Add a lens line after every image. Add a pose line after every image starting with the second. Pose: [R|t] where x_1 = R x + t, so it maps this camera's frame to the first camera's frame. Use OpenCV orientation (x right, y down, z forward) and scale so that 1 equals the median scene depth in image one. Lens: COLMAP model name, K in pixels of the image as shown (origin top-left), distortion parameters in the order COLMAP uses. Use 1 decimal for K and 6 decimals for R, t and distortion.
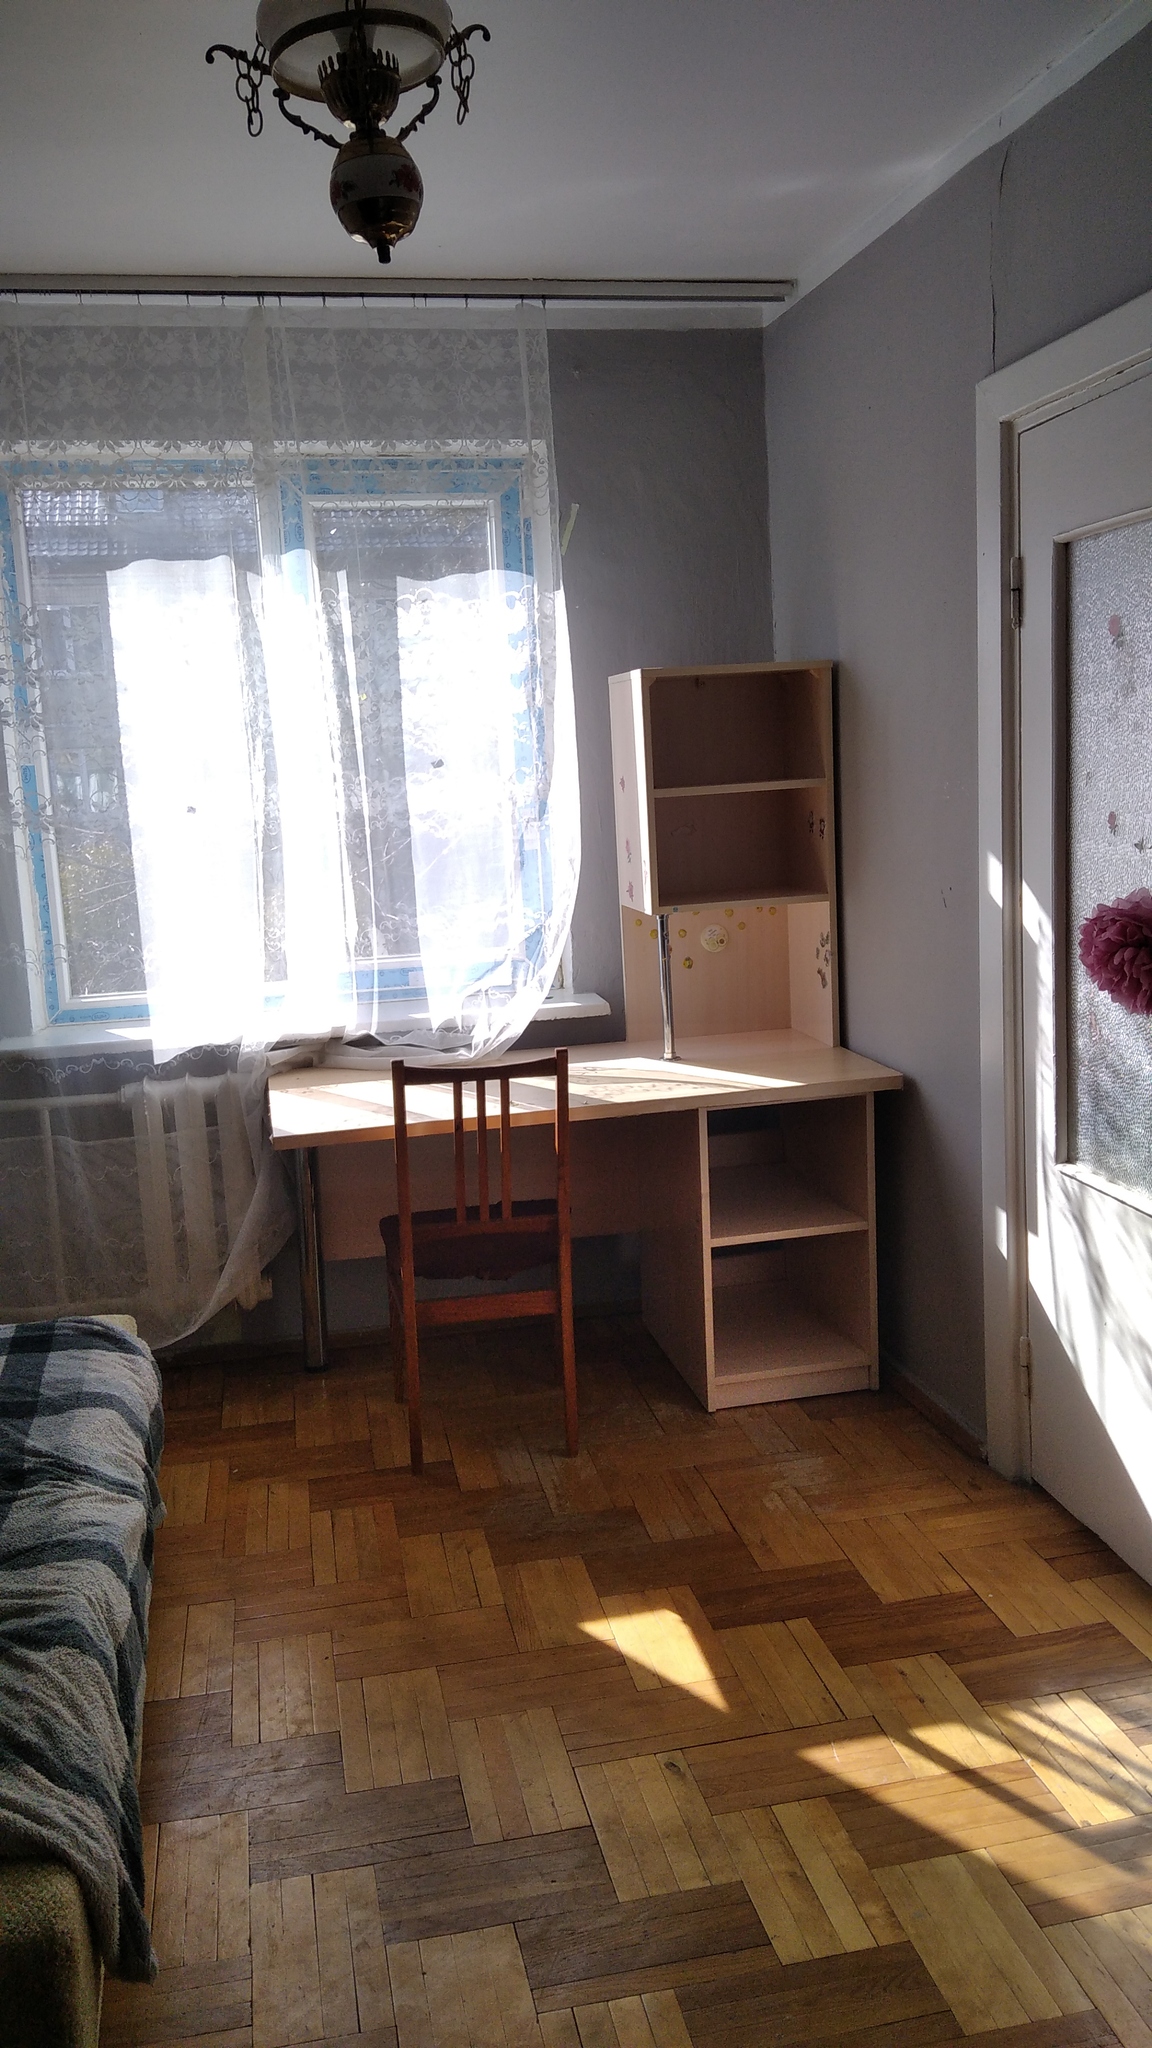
lens RADIAL K [[1679.3, 0, 576.8], [0, 1679.3, 1023.9], [0, 0, 1]] dist [0.054095, -0.013481]
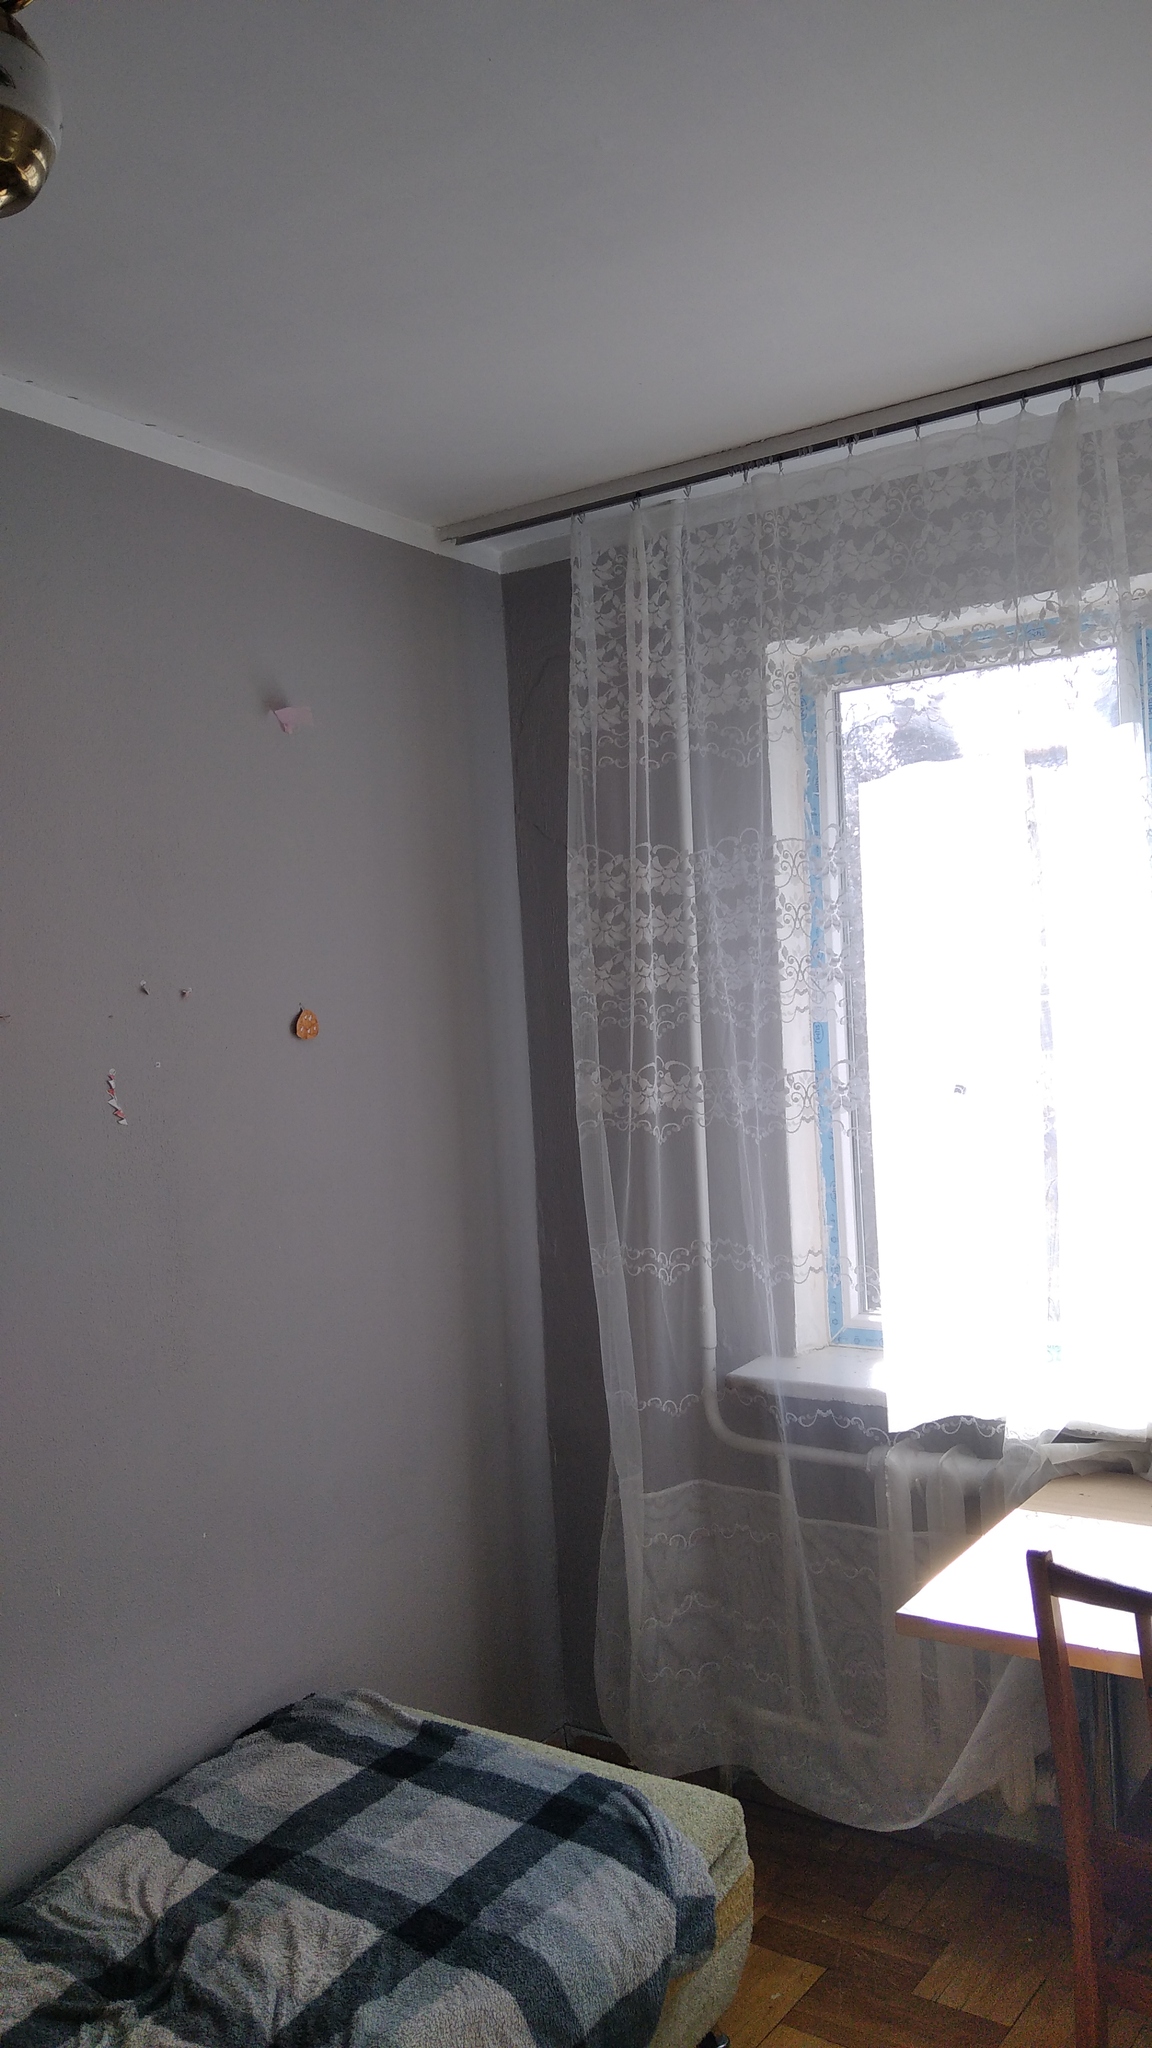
lens RADIAL K [[1679.3, 0, 577.2], [0, 1679.3, 1021.4], [0, 0, 1]] dist [0.054095, -0.013481]
pose [[0.689108, 0.027801, -0.724125, 0.192022], [-0.091897, 0.994549, -0.049269, -0.109559], [0.718808, 0.100496, 0.687906, 0.386864]]
